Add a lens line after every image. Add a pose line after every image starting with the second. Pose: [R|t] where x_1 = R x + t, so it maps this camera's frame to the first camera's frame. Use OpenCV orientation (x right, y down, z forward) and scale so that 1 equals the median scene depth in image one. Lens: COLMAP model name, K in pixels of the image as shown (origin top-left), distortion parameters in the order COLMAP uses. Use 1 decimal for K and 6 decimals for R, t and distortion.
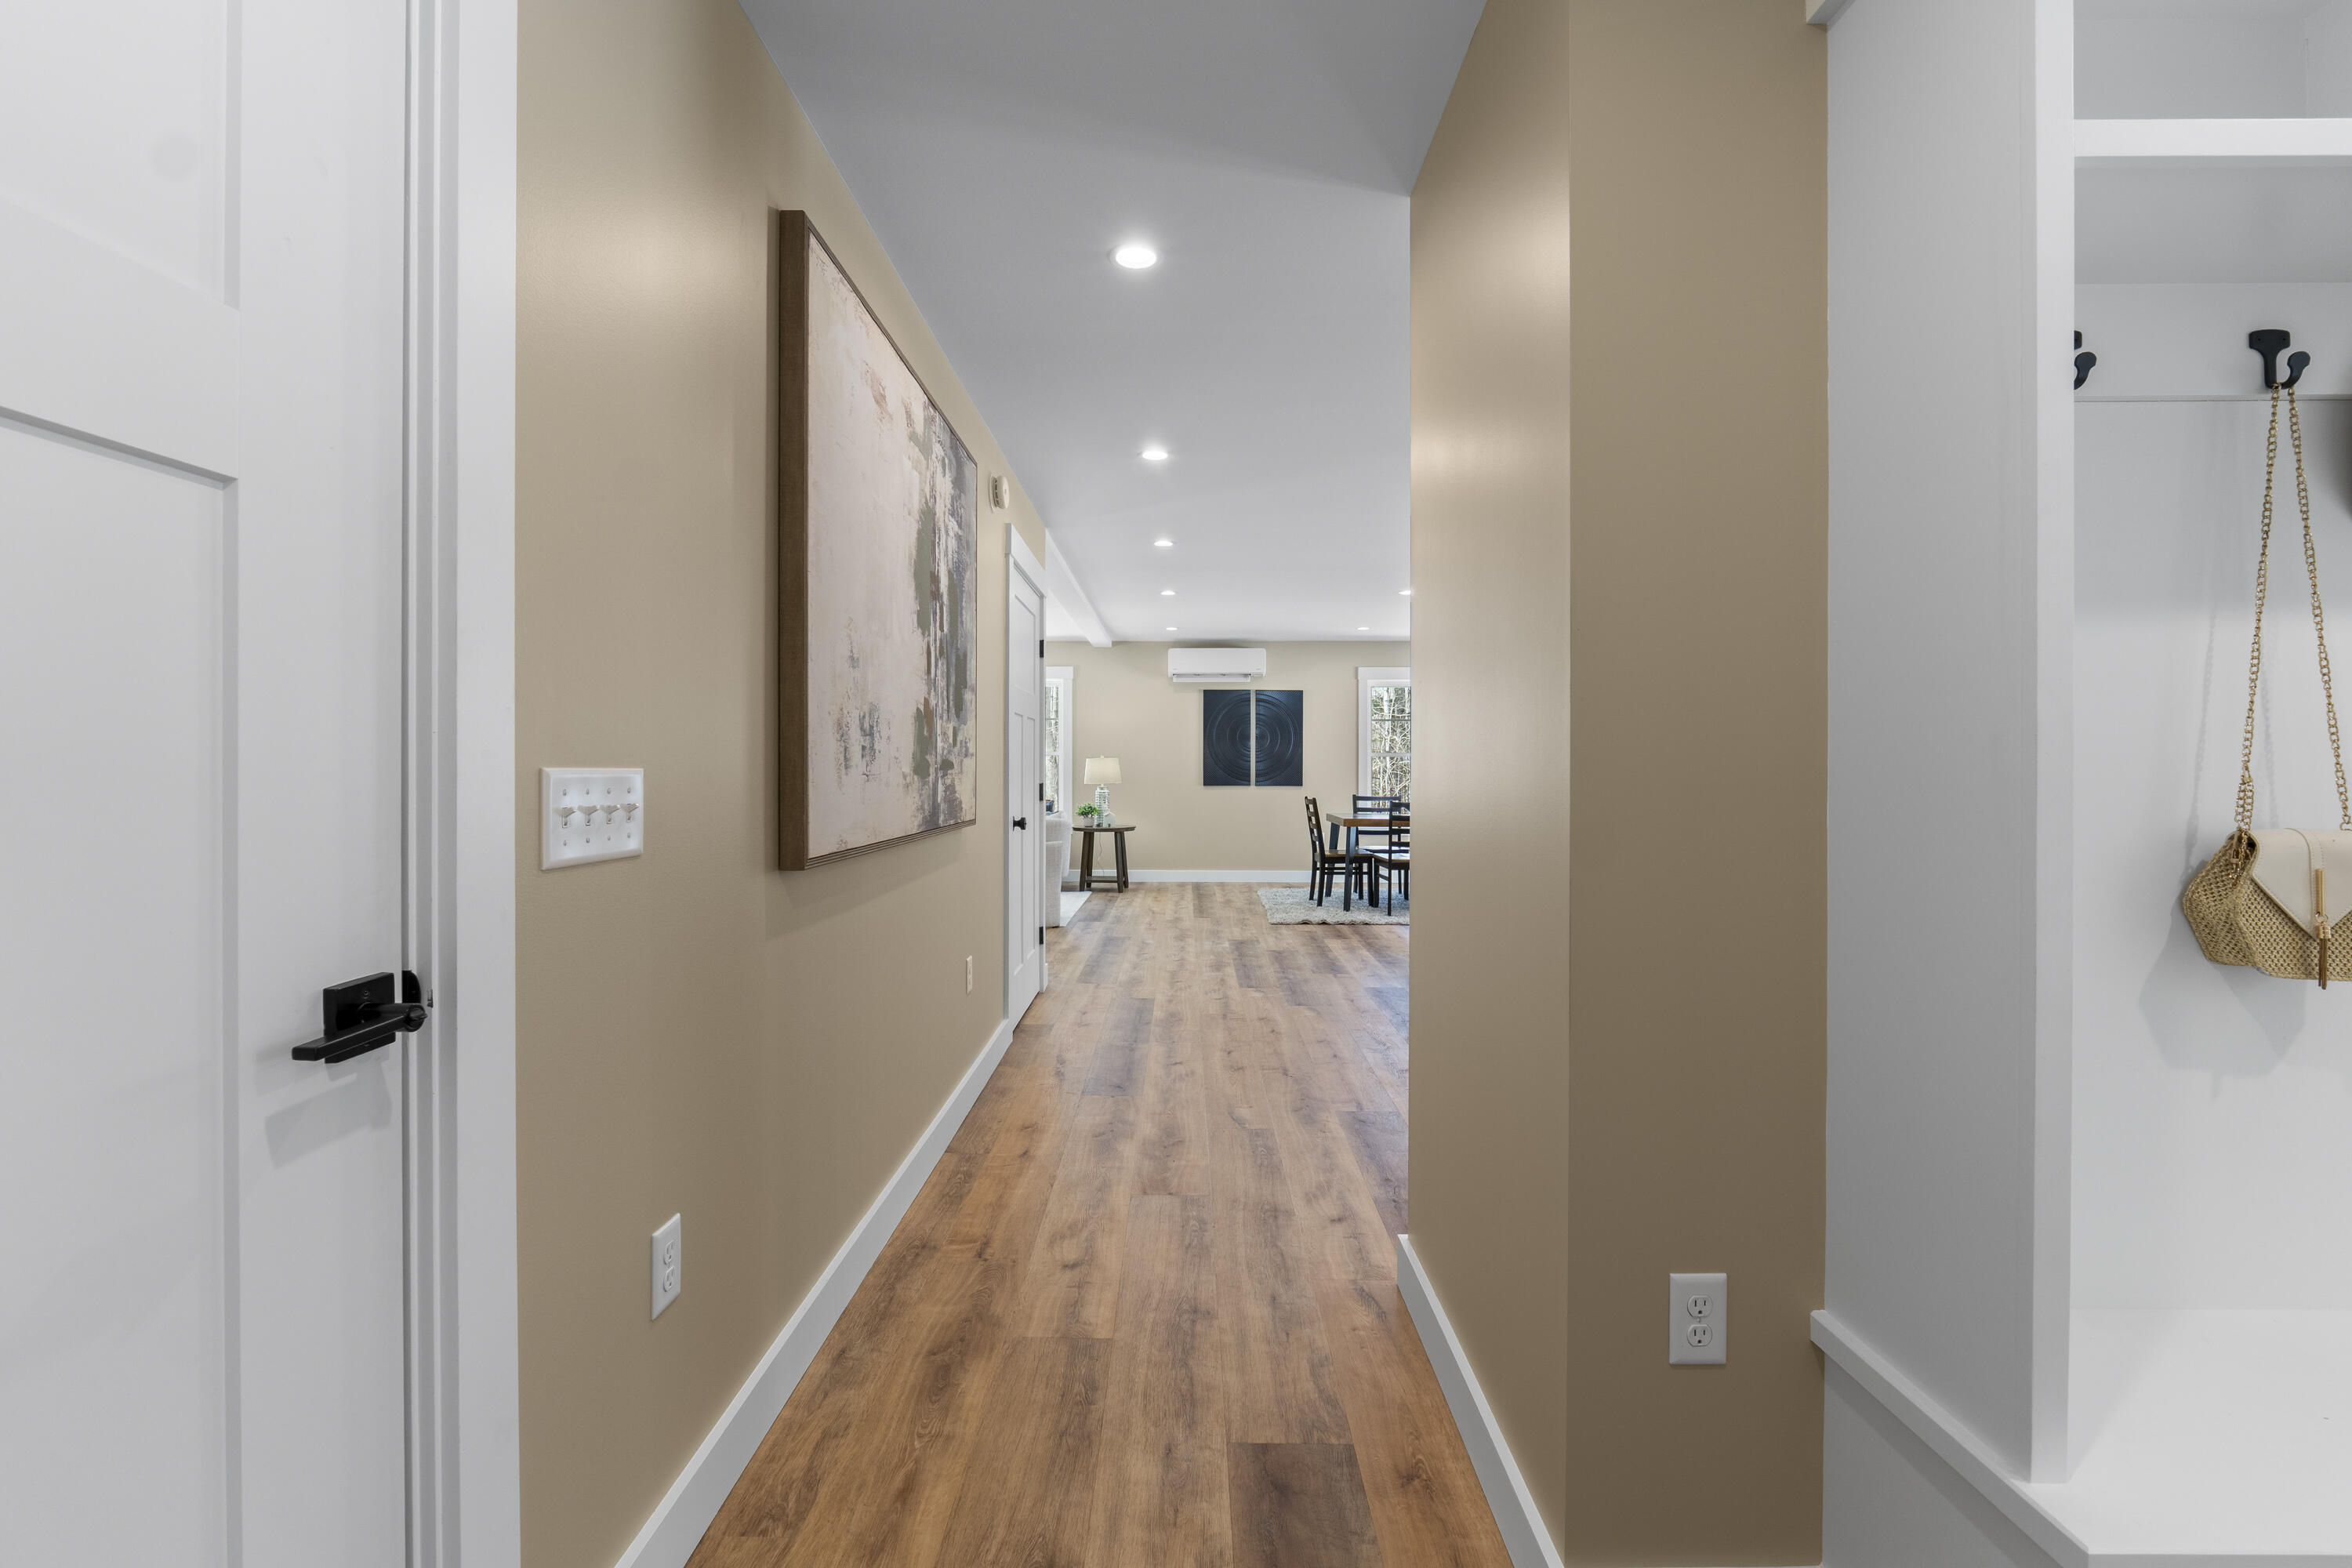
lens RADIAL K [[995.7, 0, 1162.5], [0, 995.7, 774.3], [0, 0, 1]] dist [-0.009714, -0.000132]
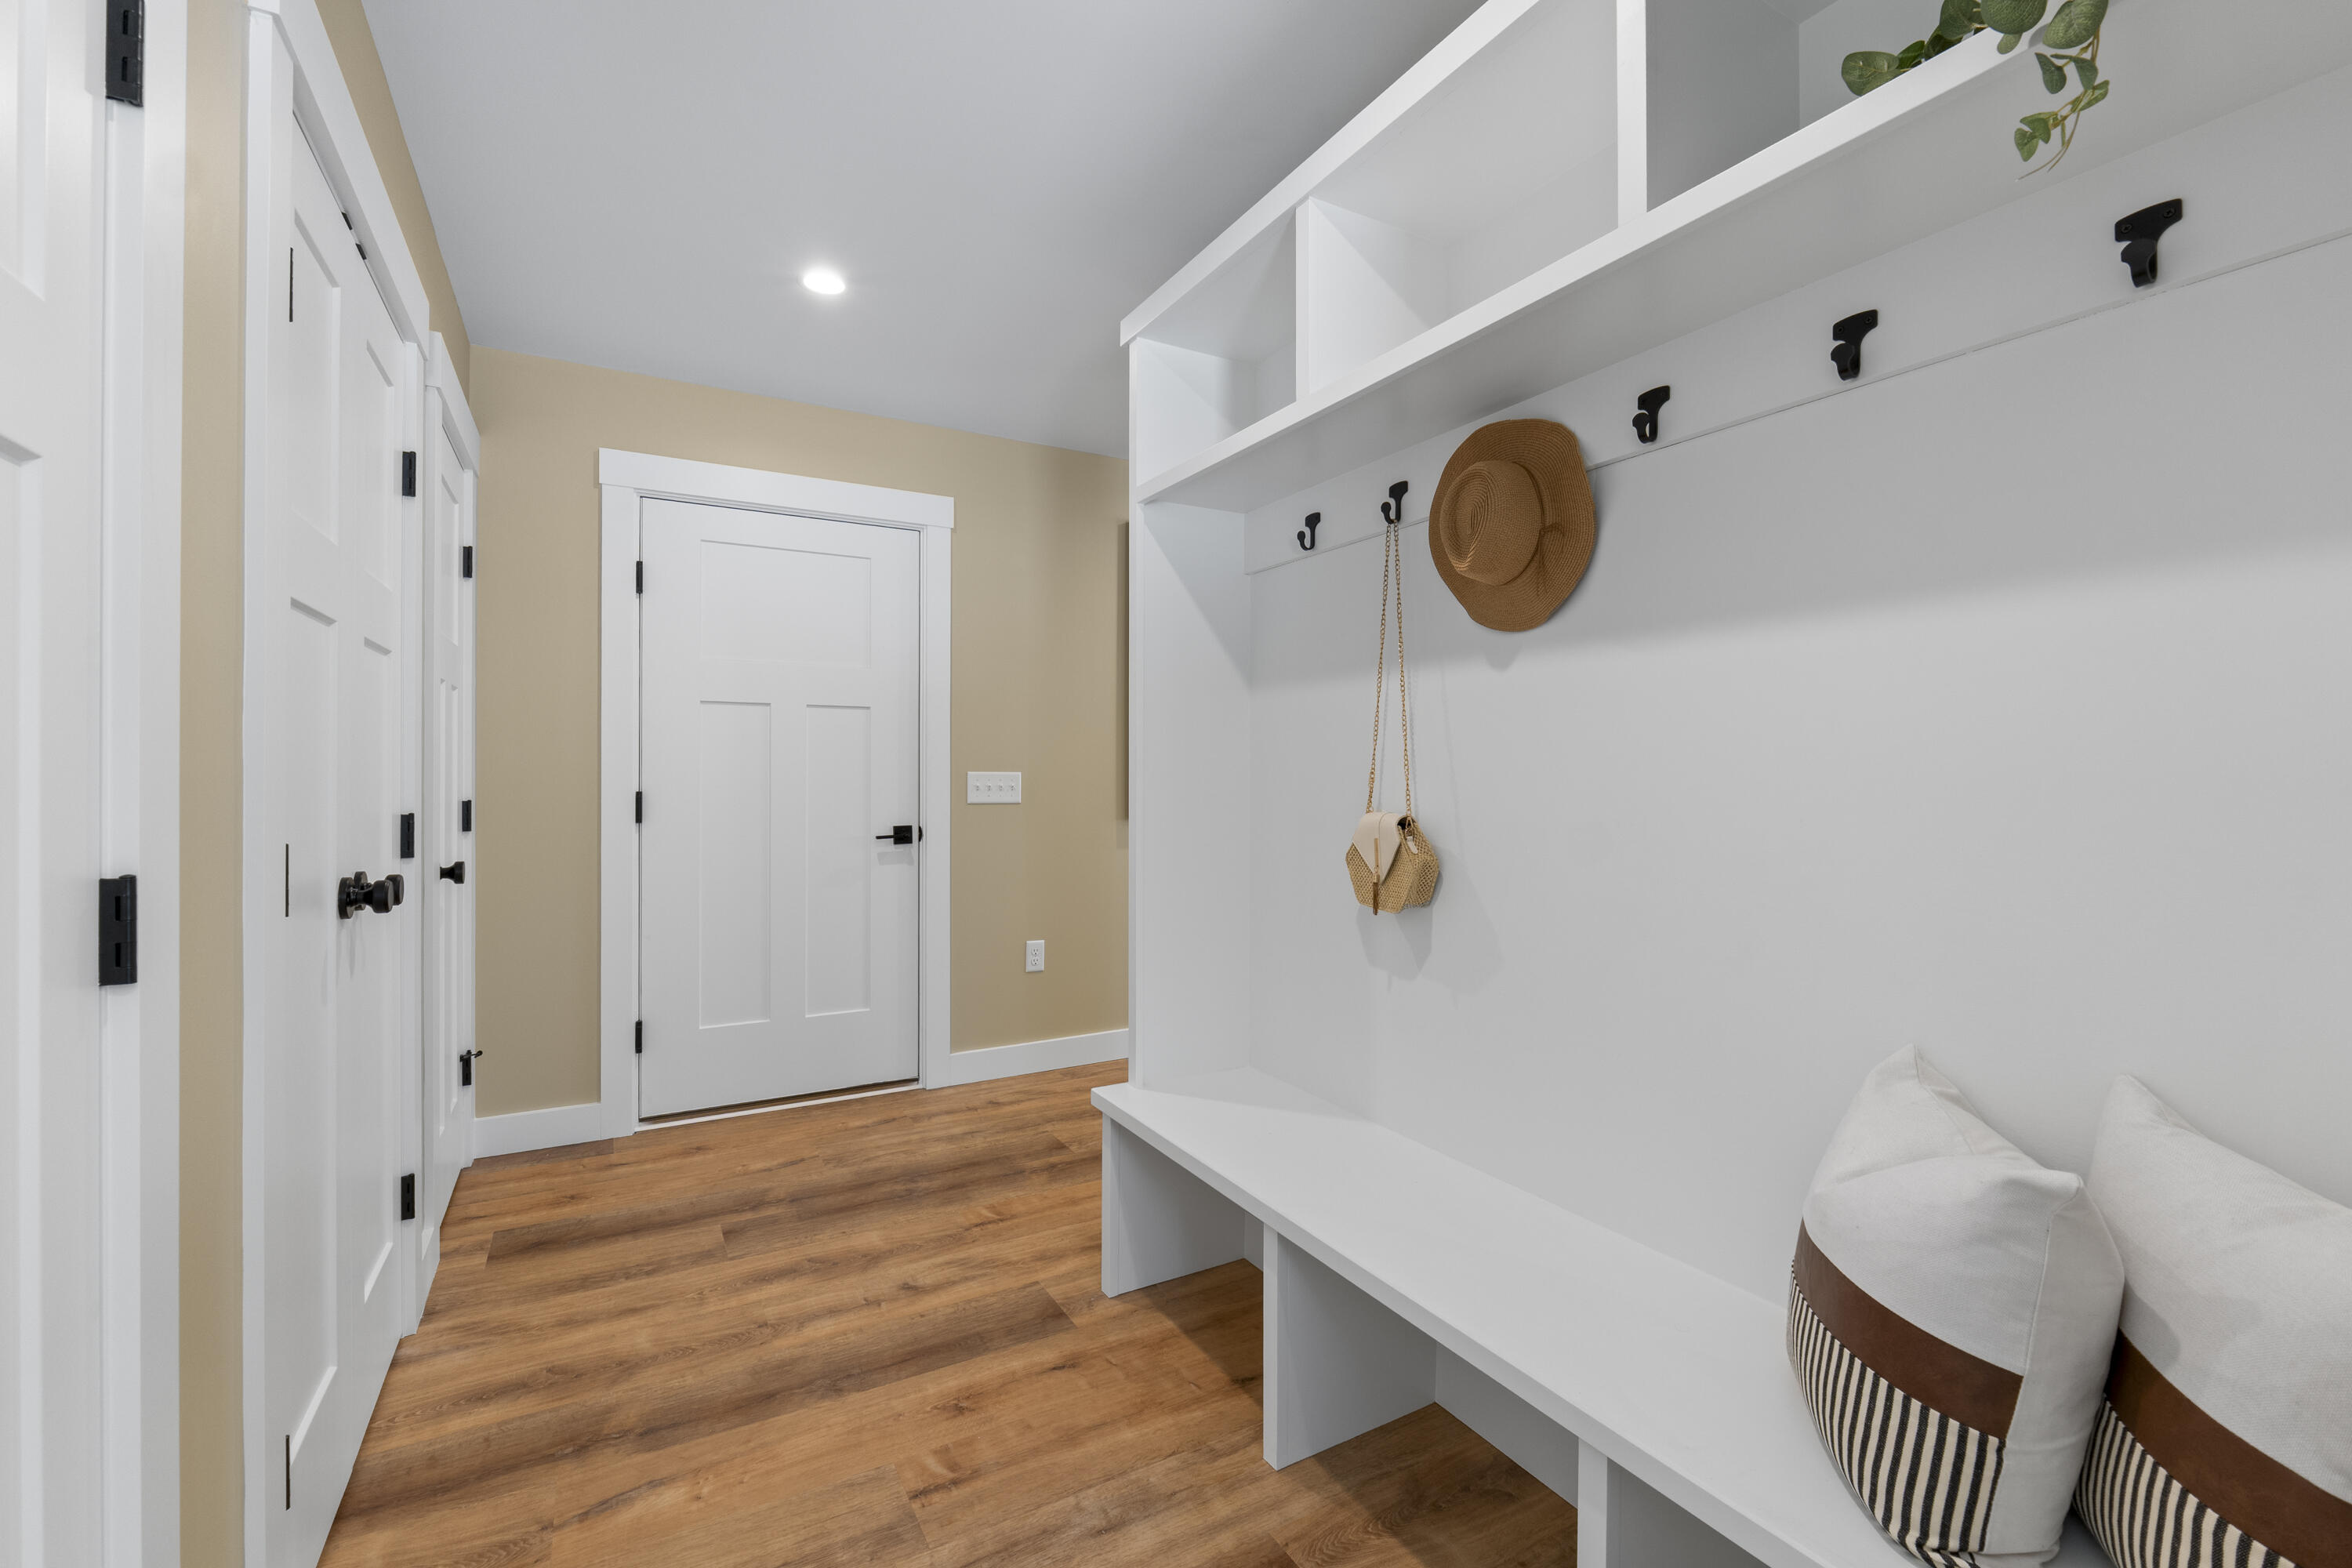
lens RADIAL K [[995.7, 0, 1162.5], [0, 995.7, 774.3], [0, 0, 1]] dist [-0.009714, -0.000132]
pose [[0.508561, 0.002404, -0.861023, 2.378093], [-0.008619, 0.999960, -0.002298, 0.002022], [0.860983, 0.008589, 0.508561, -0.100904]]
